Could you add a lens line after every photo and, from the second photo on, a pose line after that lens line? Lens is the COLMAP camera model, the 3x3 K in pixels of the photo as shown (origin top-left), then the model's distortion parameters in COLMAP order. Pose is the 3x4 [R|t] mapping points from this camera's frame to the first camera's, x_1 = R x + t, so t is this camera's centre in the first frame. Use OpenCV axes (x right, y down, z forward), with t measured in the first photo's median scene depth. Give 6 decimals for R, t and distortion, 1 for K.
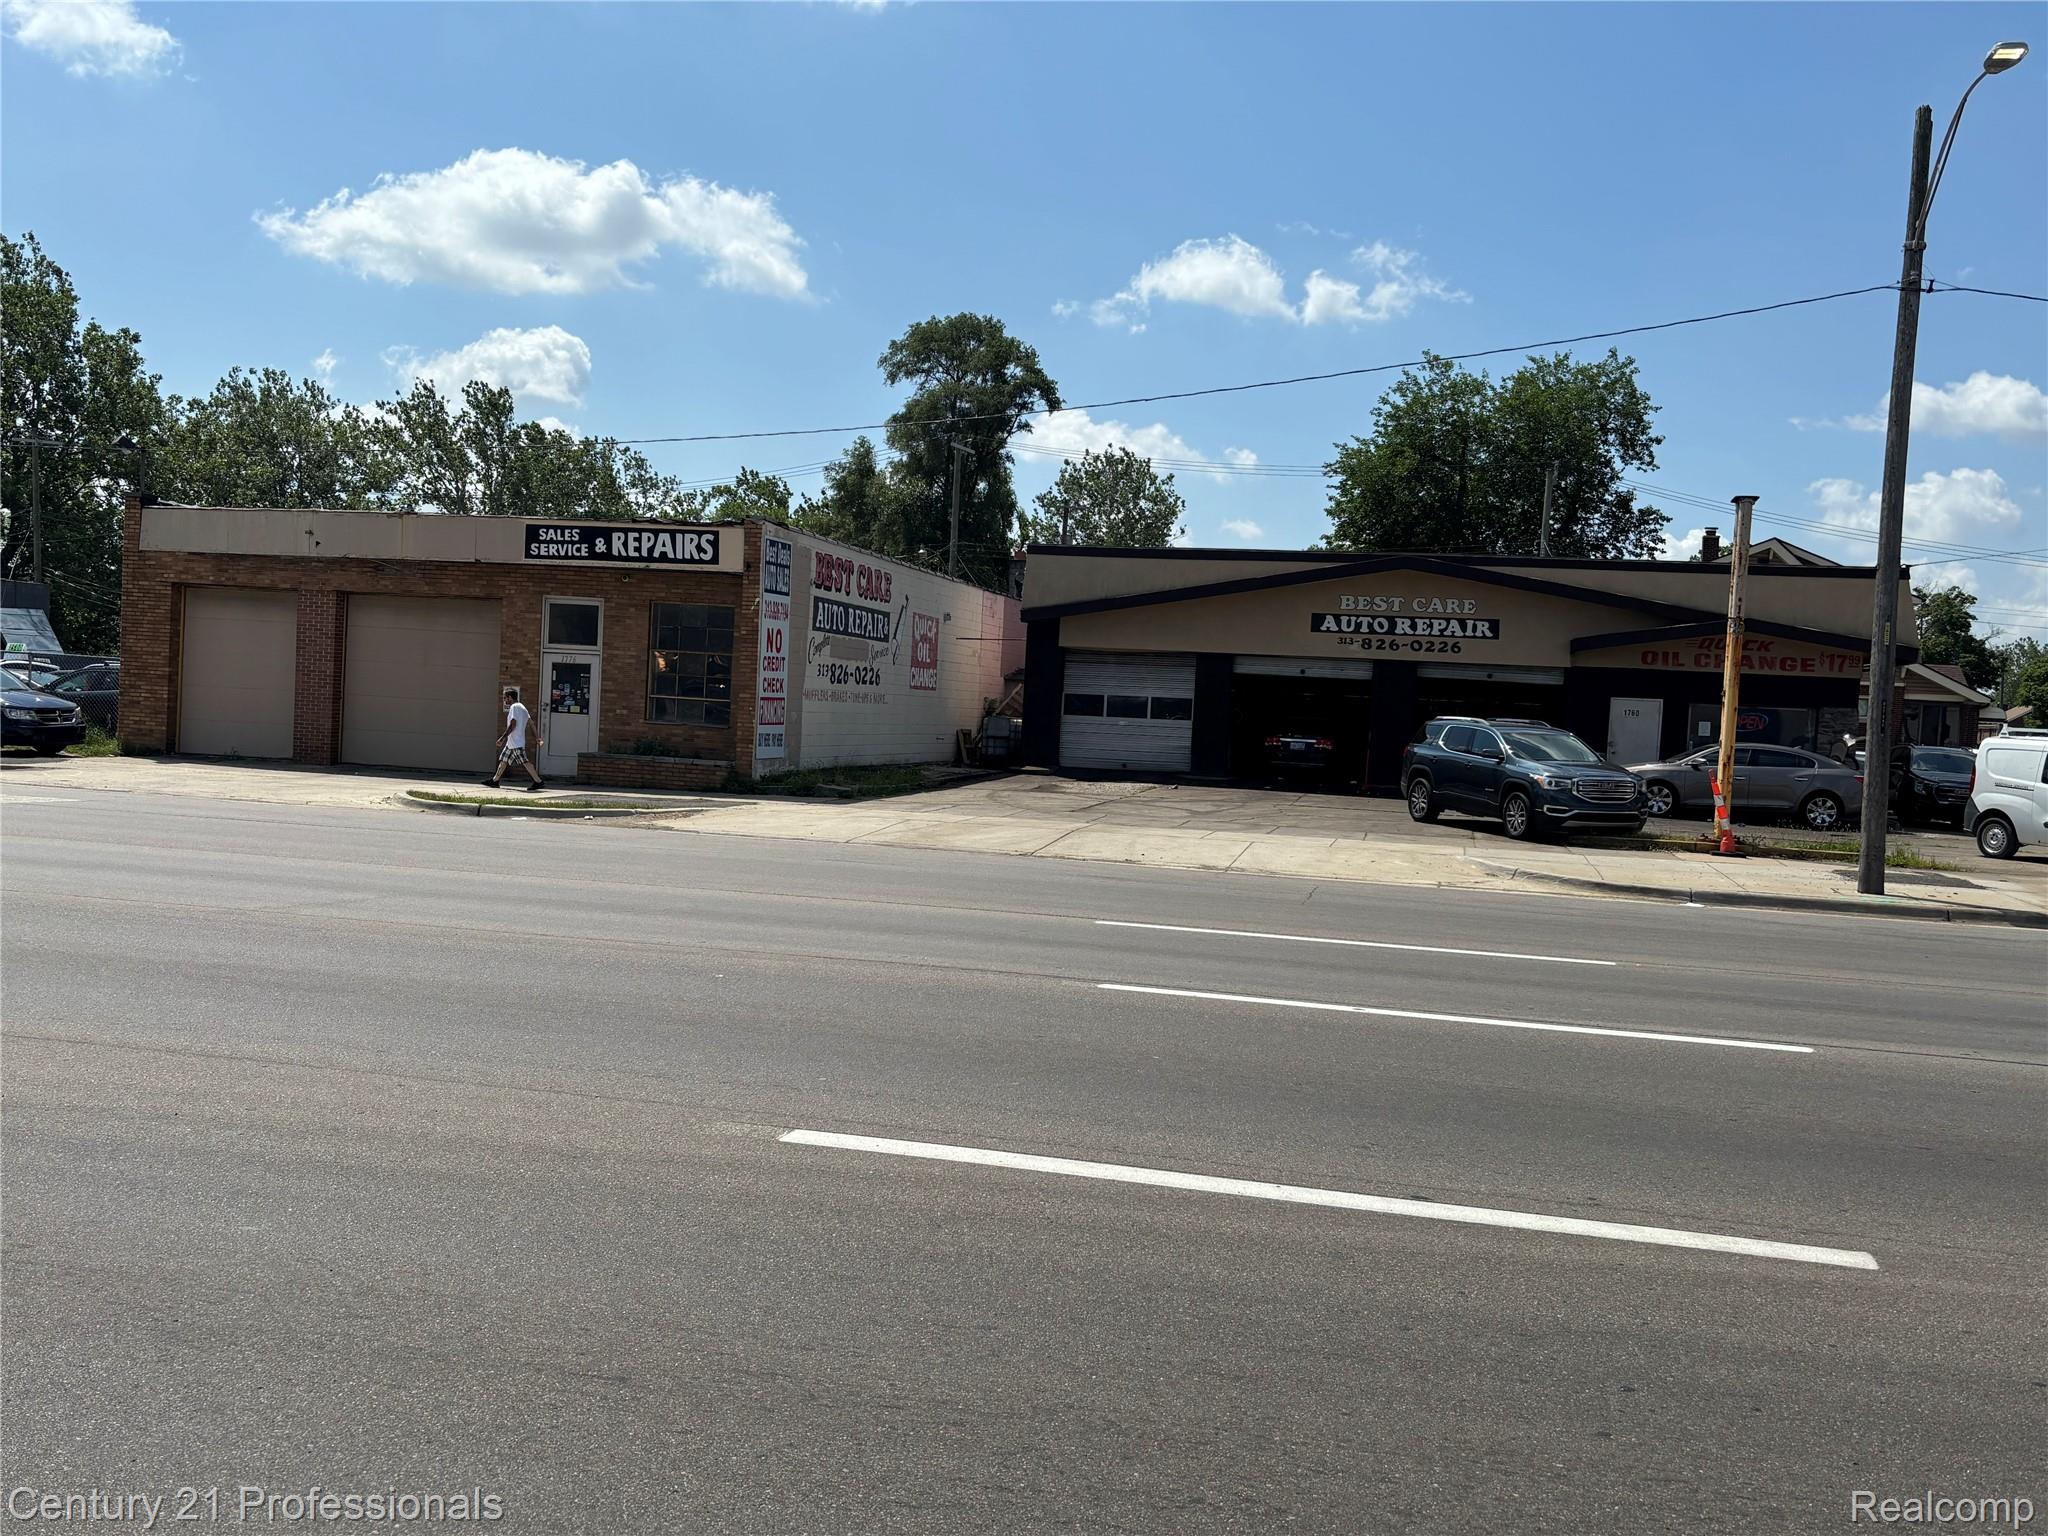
lens RADIAL K [[1751.0, 0, 1024.0], [0, 1751.0, 768.0], [0, 0, 1]] dist [0.007323, -0.013991]
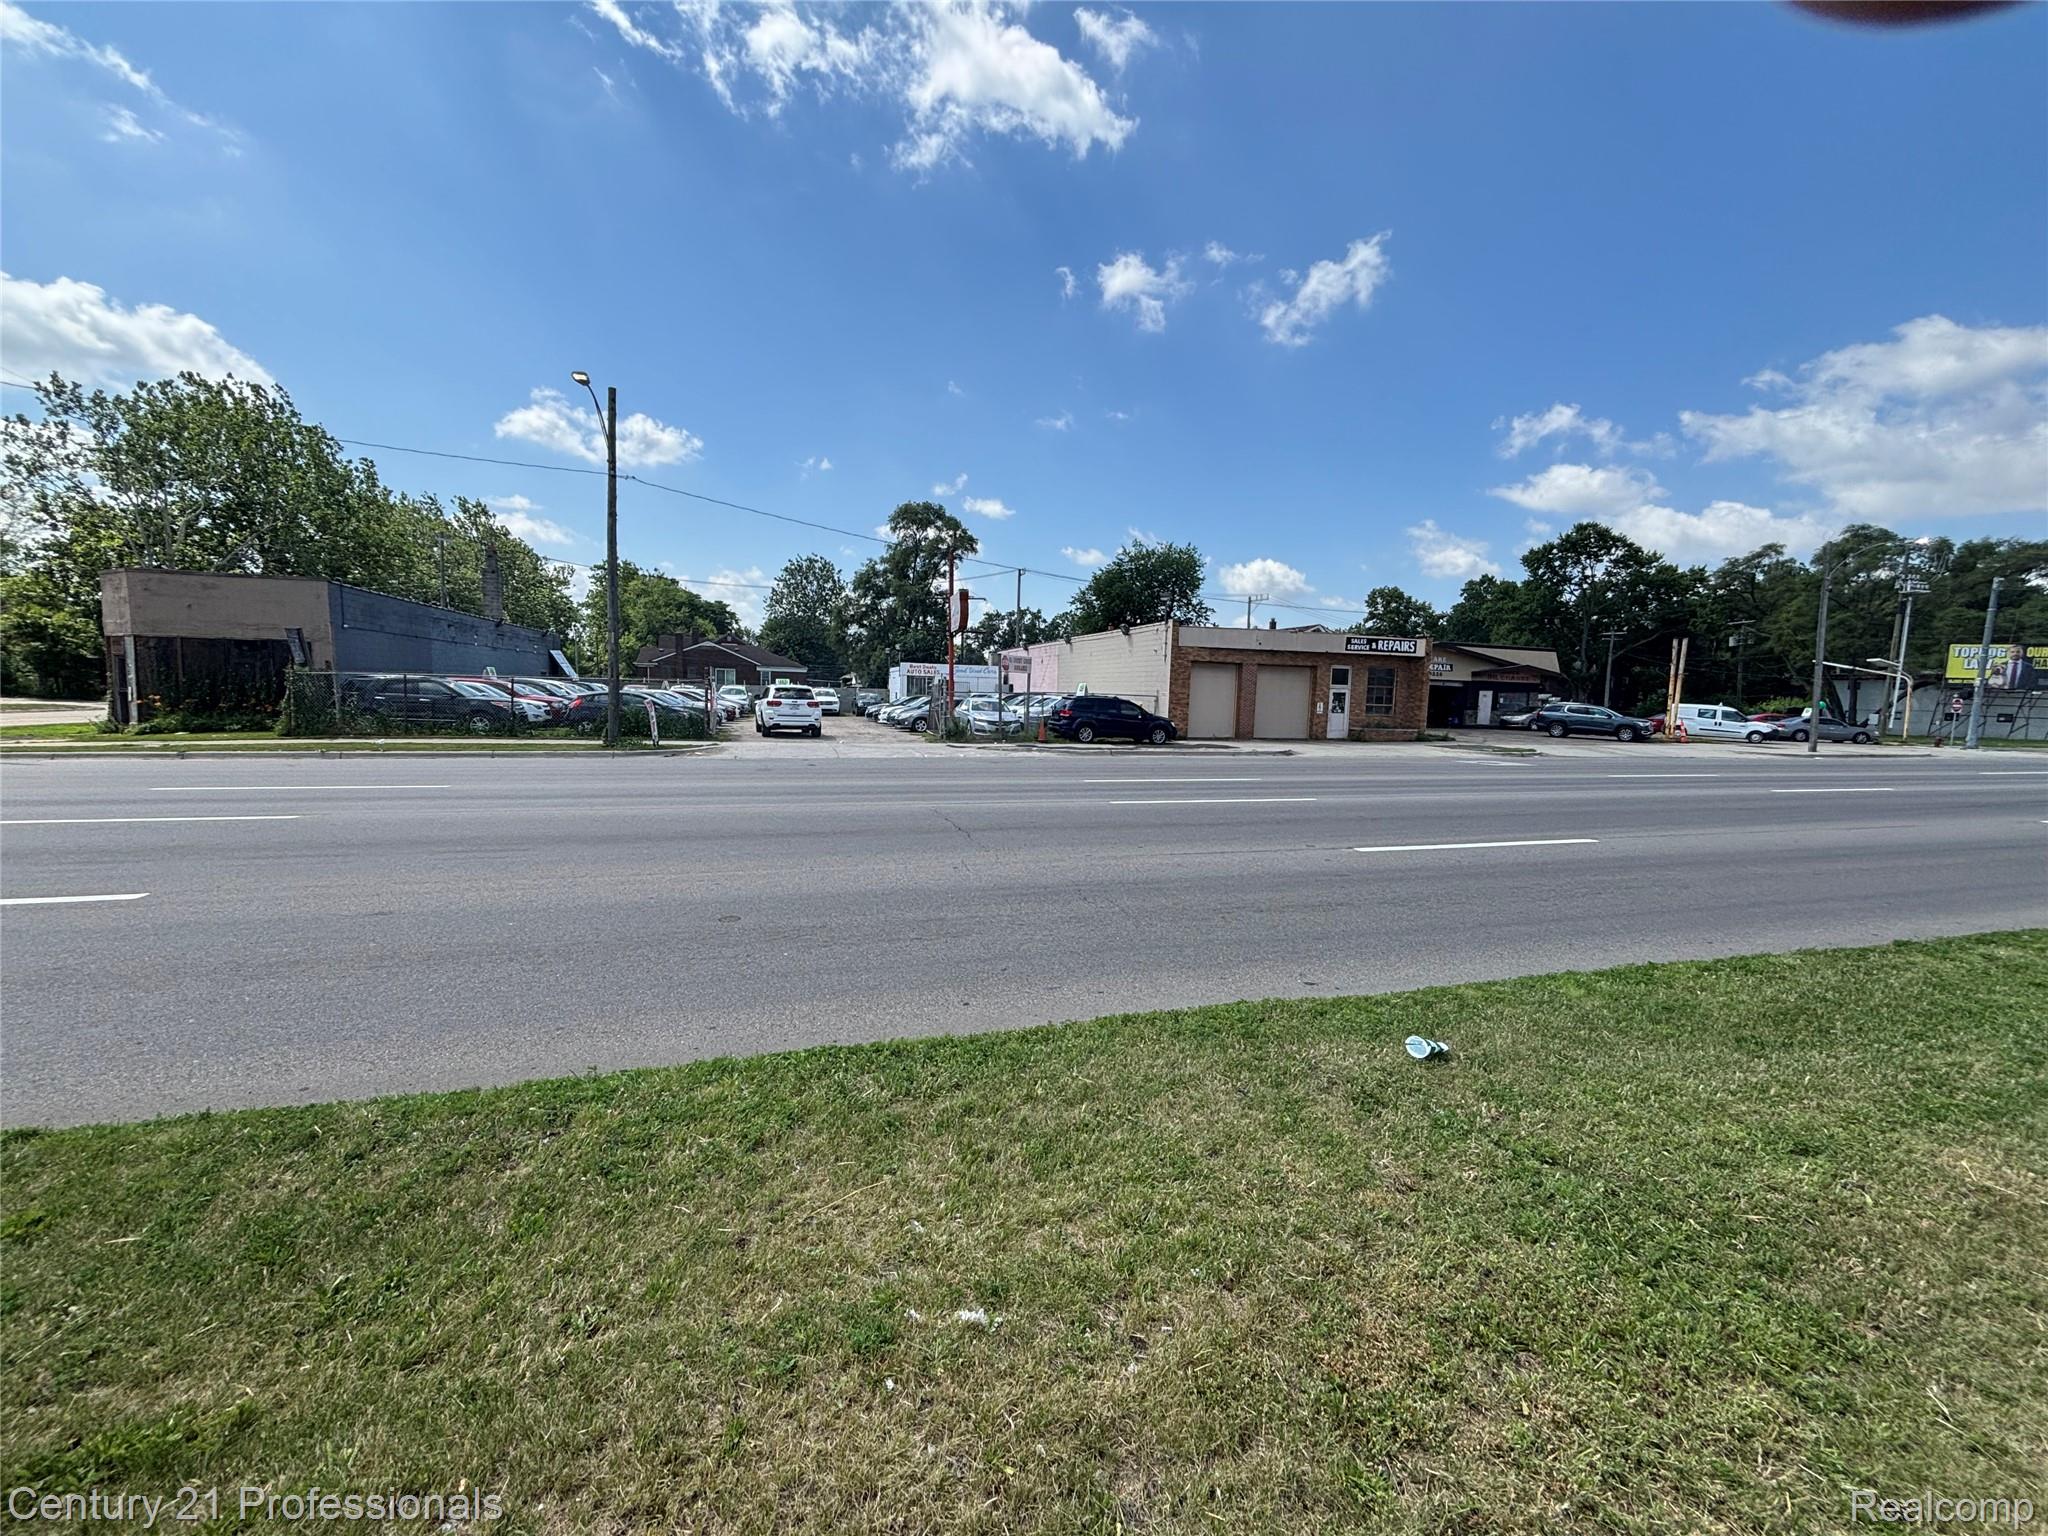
lens RADIAL K [[819.3, 0, 1024.0], [0, 819.3, 768.0], [0, 0, 1]] dist [0.000527, -0.000080]
pose [[0.863693, -0.075716, 0.498299, -1.001240], [0.035343, 0.995316, 0.089978, -0.059754], [-0.502778, -0.060102, 0.862324, 0.178491]]
